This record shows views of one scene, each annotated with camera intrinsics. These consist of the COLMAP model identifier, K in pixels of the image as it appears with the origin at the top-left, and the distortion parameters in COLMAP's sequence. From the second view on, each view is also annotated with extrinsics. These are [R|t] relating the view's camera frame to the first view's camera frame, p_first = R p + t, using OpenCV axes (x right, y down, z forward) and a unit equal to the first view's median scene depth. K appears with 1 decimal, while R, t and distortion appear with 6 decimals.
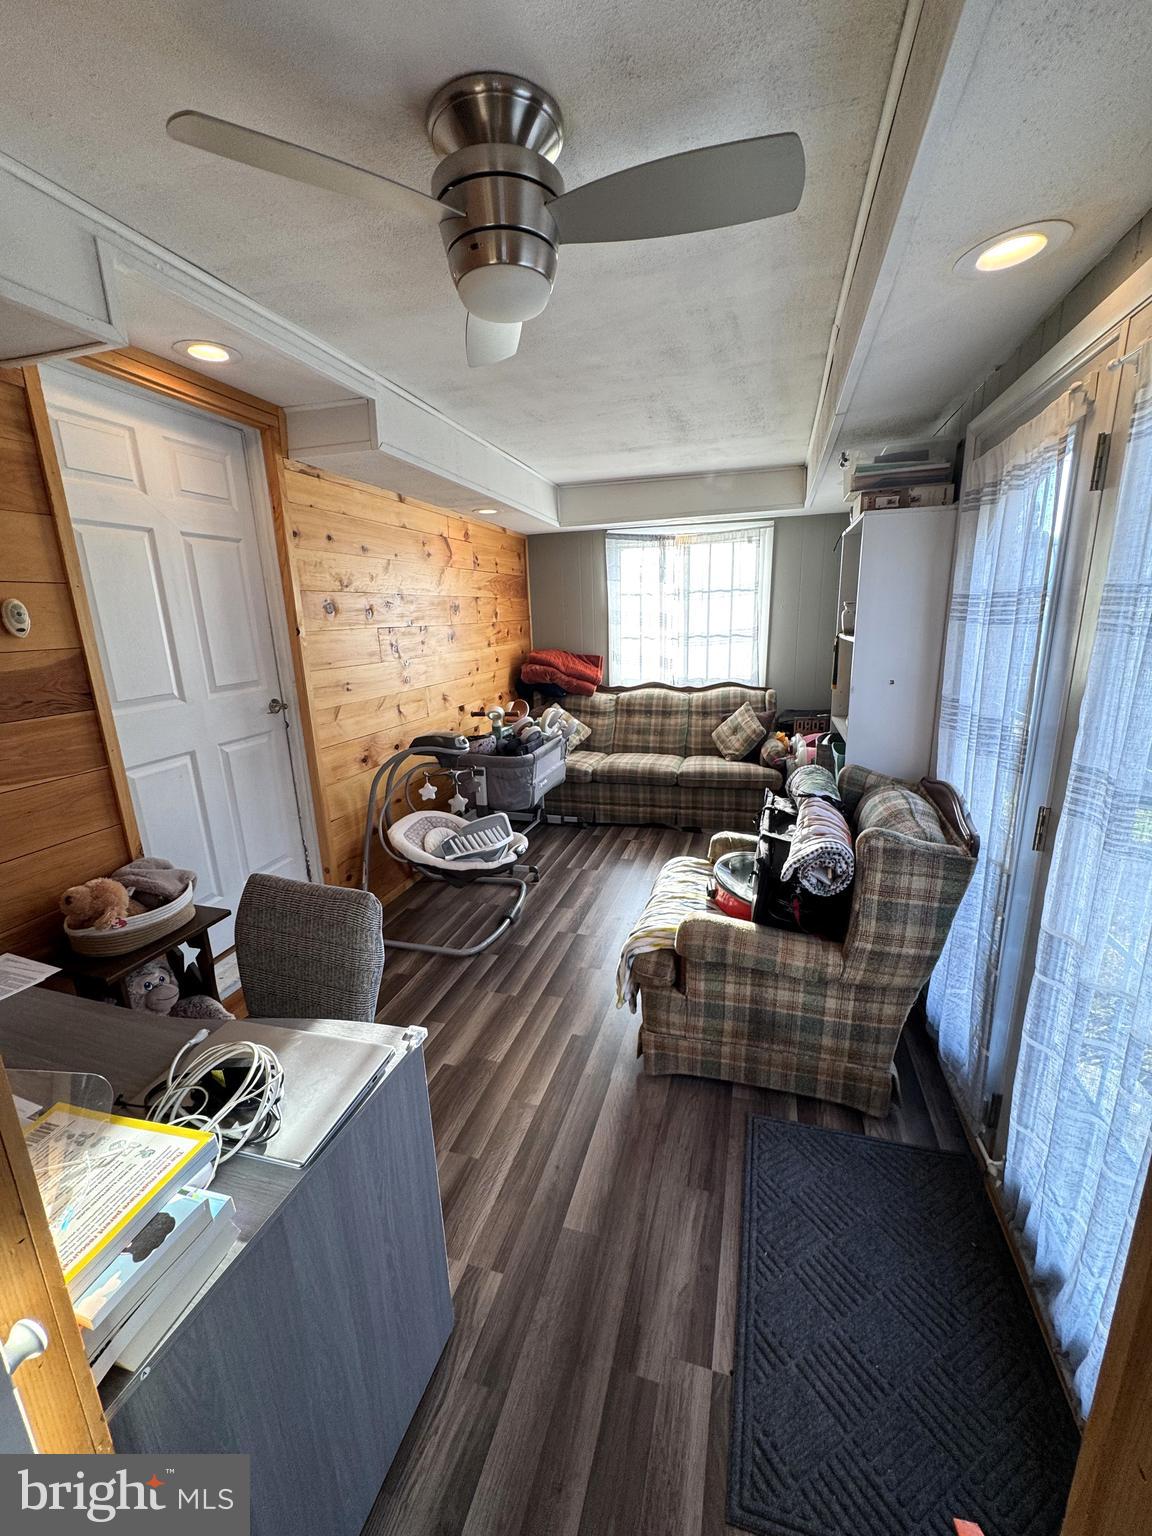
lens RADIAL K [[621.2, 0, 568.3], [0, 621.2, 770.7], [0, 0, 1]] dist [-0.003485, 0.002551]
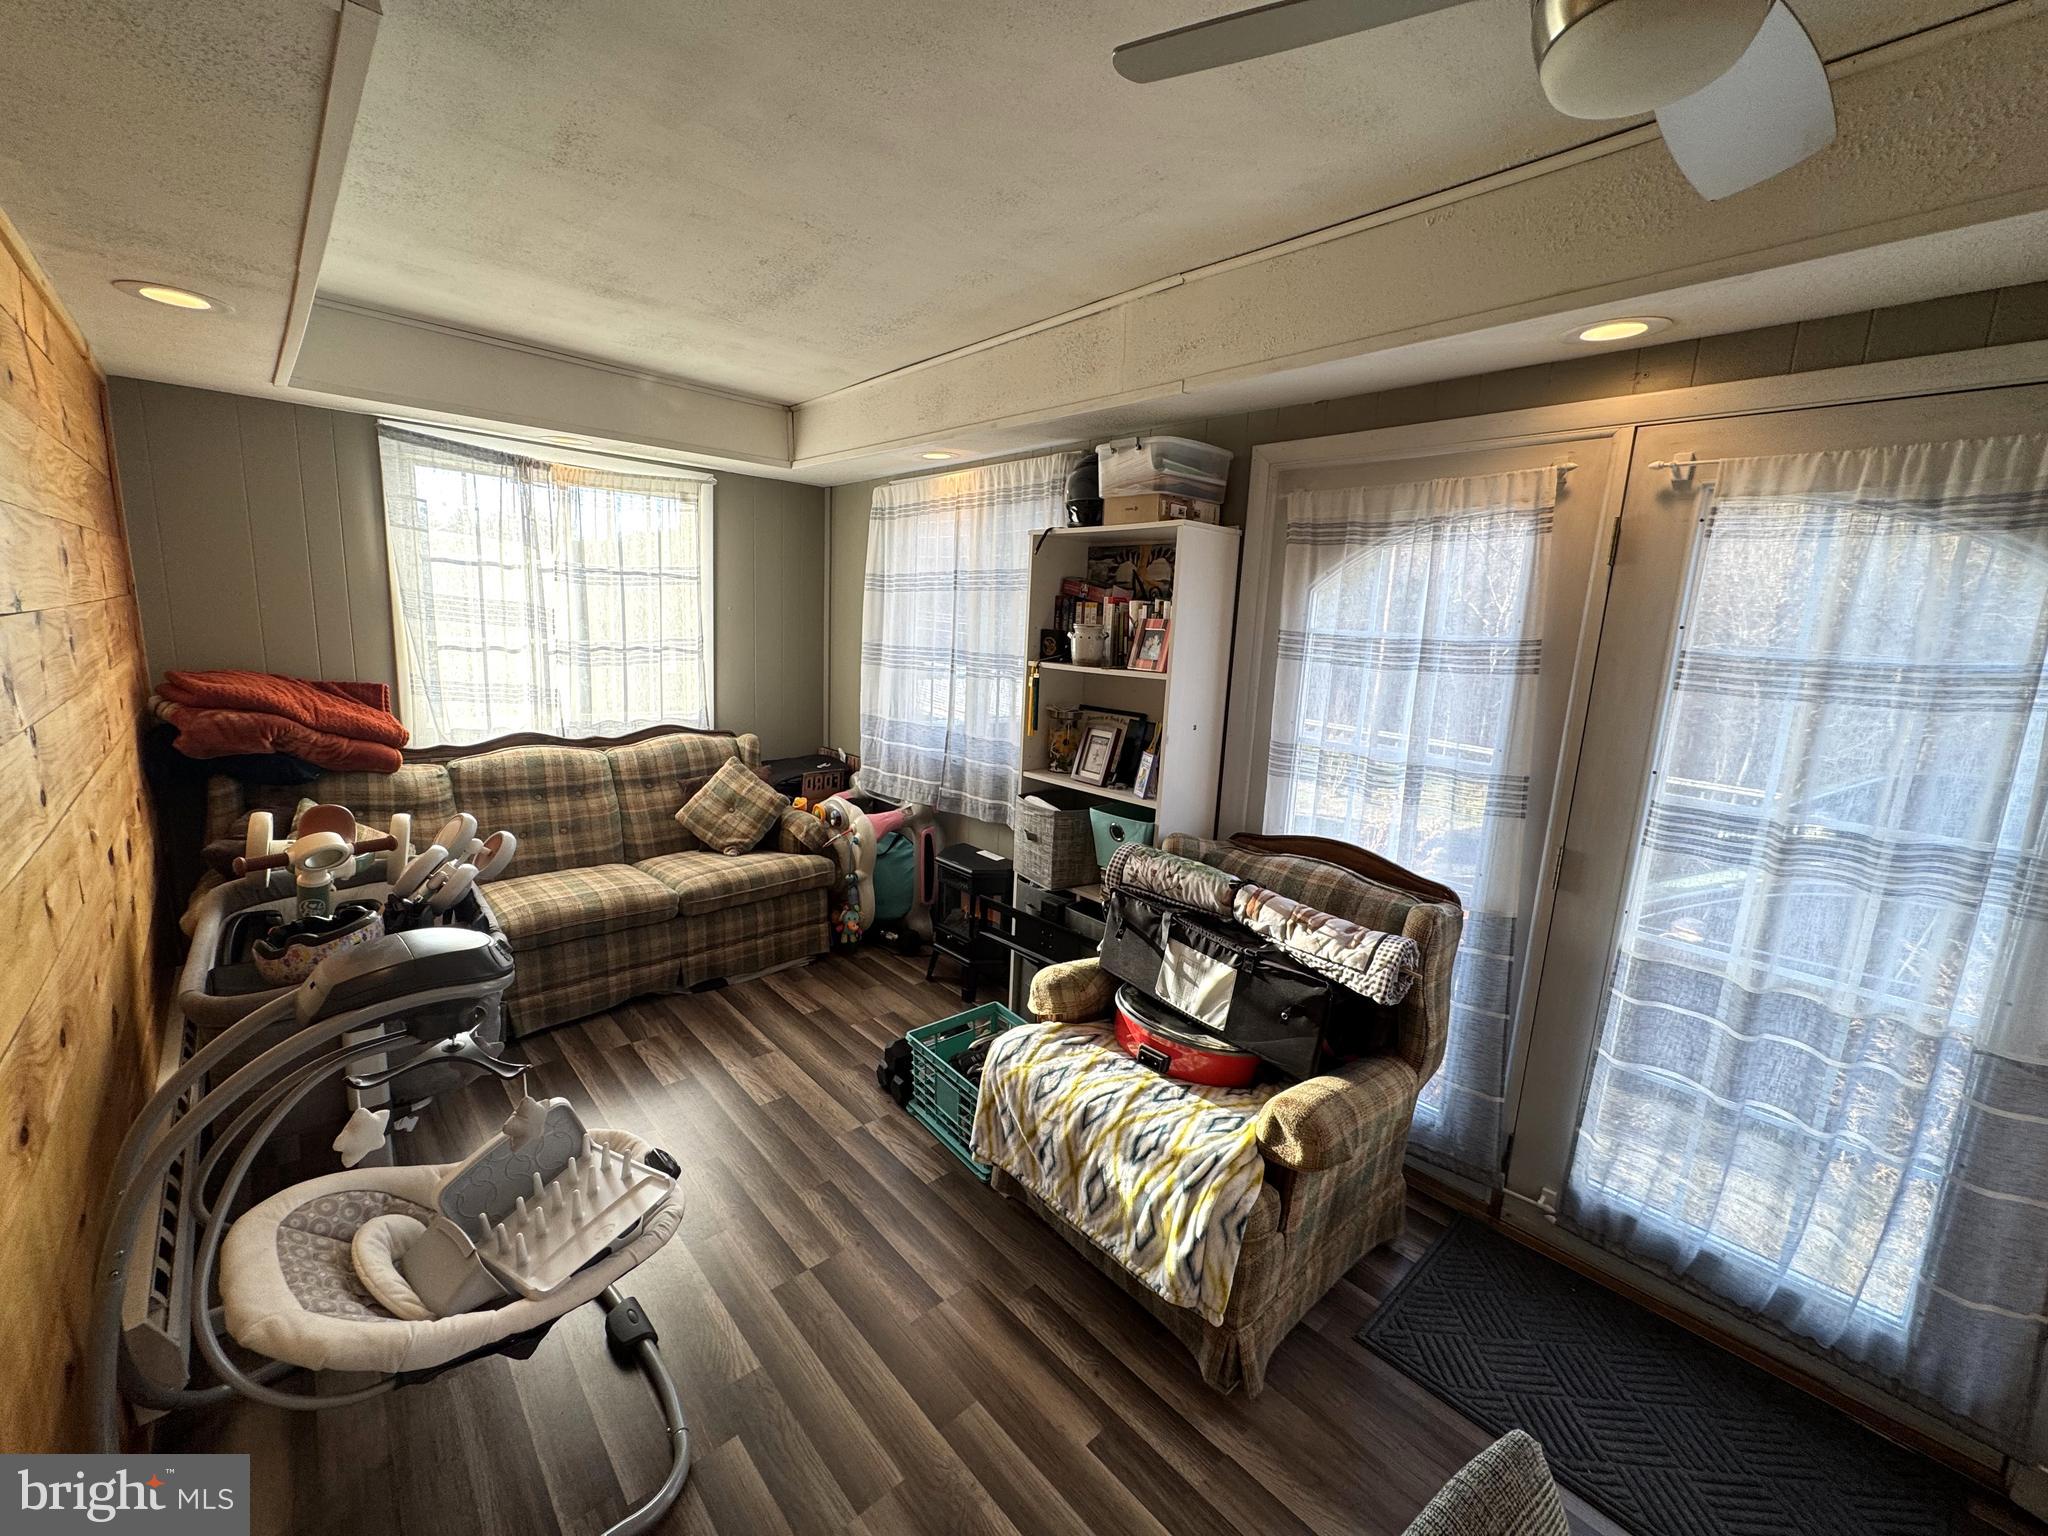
lens RADIAL K [[828.3, 0, 1025.1], [0, 828.3, 767.6], [0, 0, 1]] dist [-0.003485, 0.002551]
pose [[0.501357, -0.101488, 0.859268, -0.275849], [0.150613, 0.988172, 0.028835, -0.078119], [-0.852031, 0.114960, 0.510712, 0.319268]]
